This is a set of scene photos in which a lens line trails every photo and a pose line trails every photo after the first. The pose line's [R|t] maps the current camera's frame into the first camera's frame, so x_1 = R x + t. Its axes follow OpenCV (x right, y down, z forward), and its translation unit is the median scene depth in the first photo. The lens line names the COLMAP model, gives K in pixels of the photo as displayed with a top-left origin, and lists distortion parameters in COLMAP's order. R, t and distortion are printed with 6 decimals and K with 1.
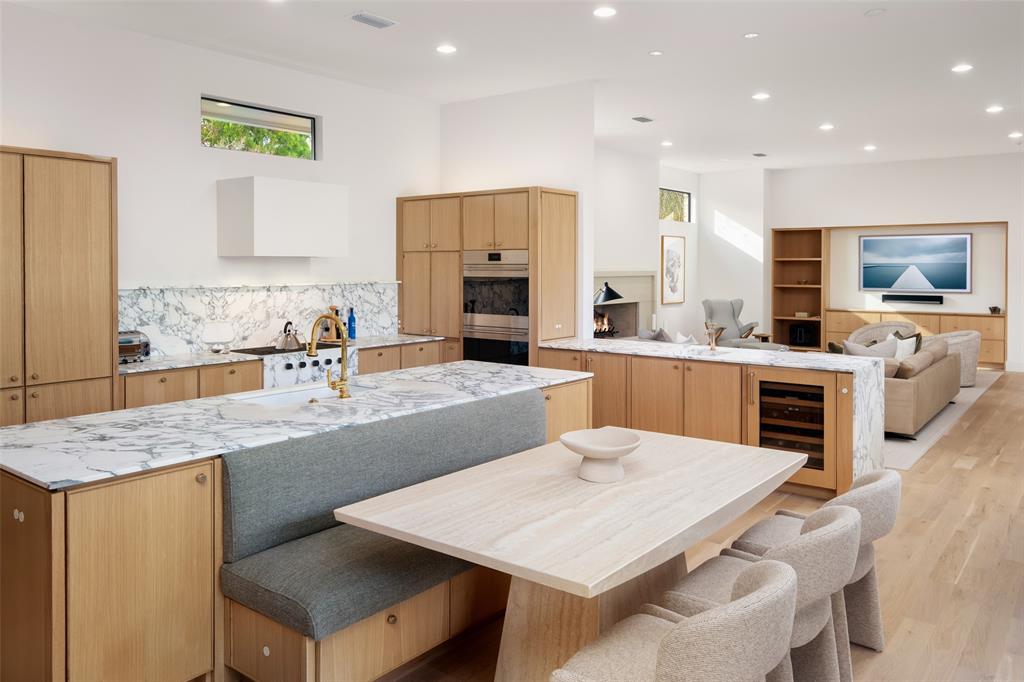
lens RADIAL K [[768.7, 0, 508.7], [0, 768.7, 273.6], [0, 0, 1]] dist [0.010584, -0.004557]
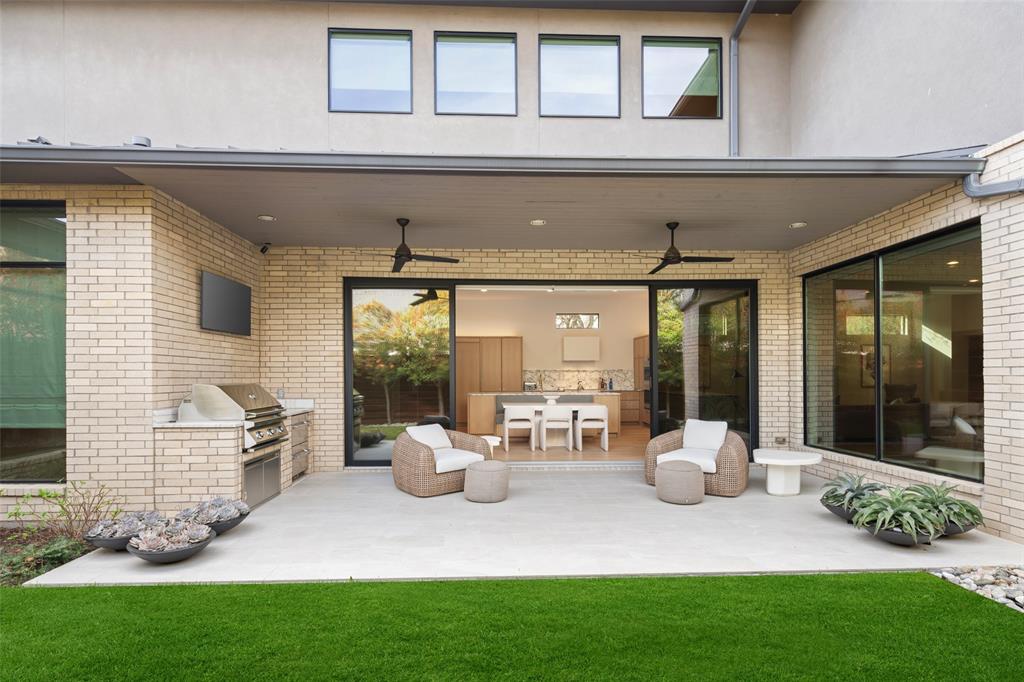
lens RADIAL K [[500.1, 0, 502.9], [0, 500.1, 373.5], [0, 0, 1]] dist [0.010412, -0.005236]
pose [[0.649604, -0.003129, -0.760266, 0.976664], [-0.003820, 0.999965, -0.007379, 0.043071], [0.760263, 0.007698, 0.649570, -0.528121]]
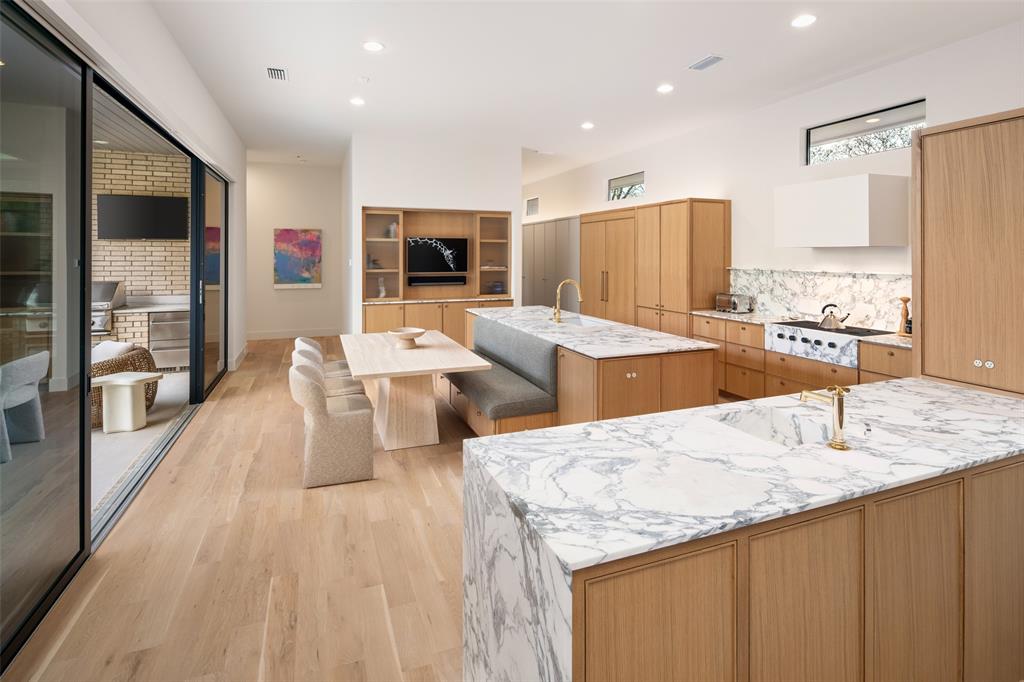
lens RADIAL K [[500.1, 0, 511.1], [0, 500.1, 261.5], [0, 0, 1]] dist [0.010412, -0.005236]
pose [[-0.505963, 0.010822, -0.862488, 0.541372], [-0.008081, 0.999818, 0.017286, -0.008826], [0.862518, 0.015716, -0.505783, 0.879416]]
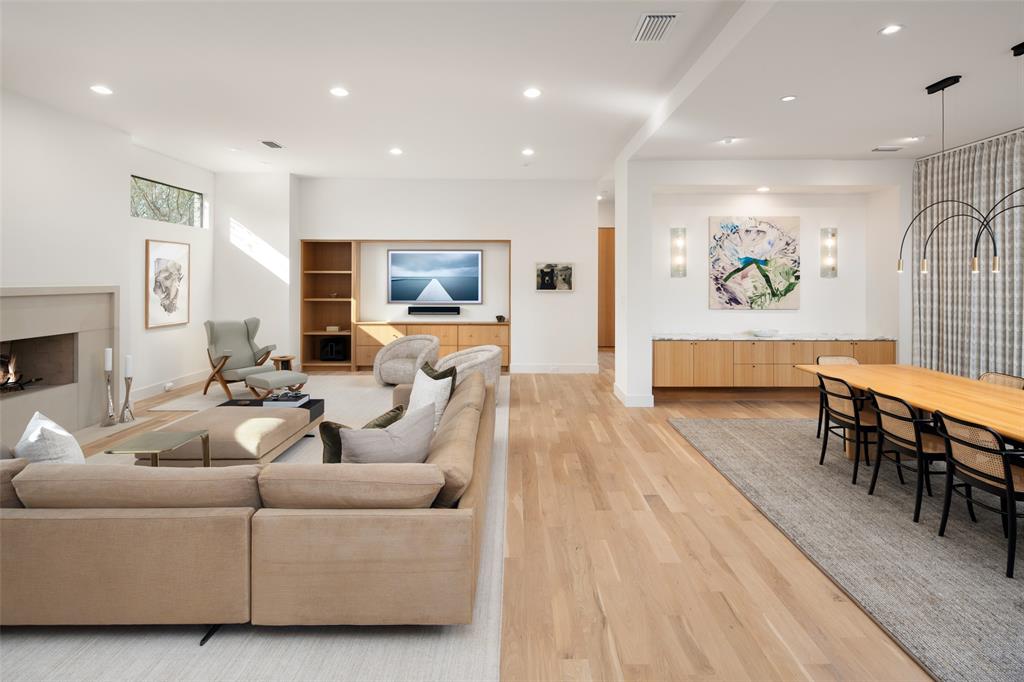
lens RADIAL K [[500.1, 0, 517.9], [0, 500.1, 281.7], [0, 0, 1]] dist [0.010412, -0.005236]
pose [[0.785417, -0.002336, 0.618963, 0.344453], [0.004604, 0.999987, -0.002068, -0.008289], [-0.618950, 0.004474, 0.785418, 0.712389]]
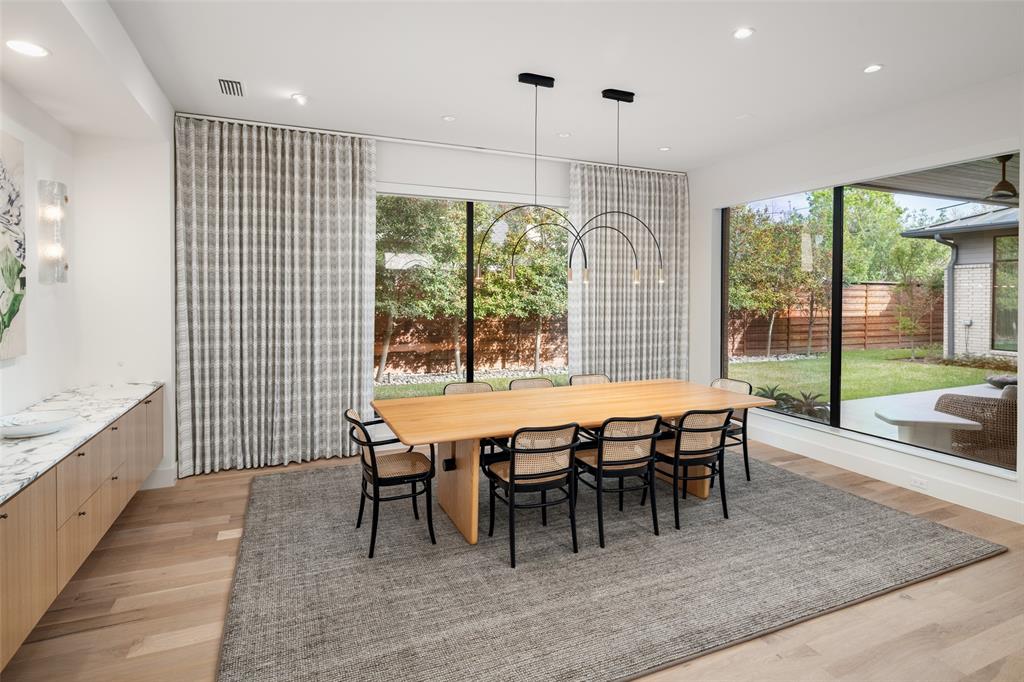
lens RADIAL K [[500.1, 0, 485.2], [0, 500.1, 304.0], [0, 0, 1]] dist [0.010412, -0.005236]
pose [[-0.866803, -0.009693, 0.498557, 0.830451], [0.002724, 0.999704, 0.024173, -0.007085], [-0.498644, 0.022311, -0.866520, 1.321048]]
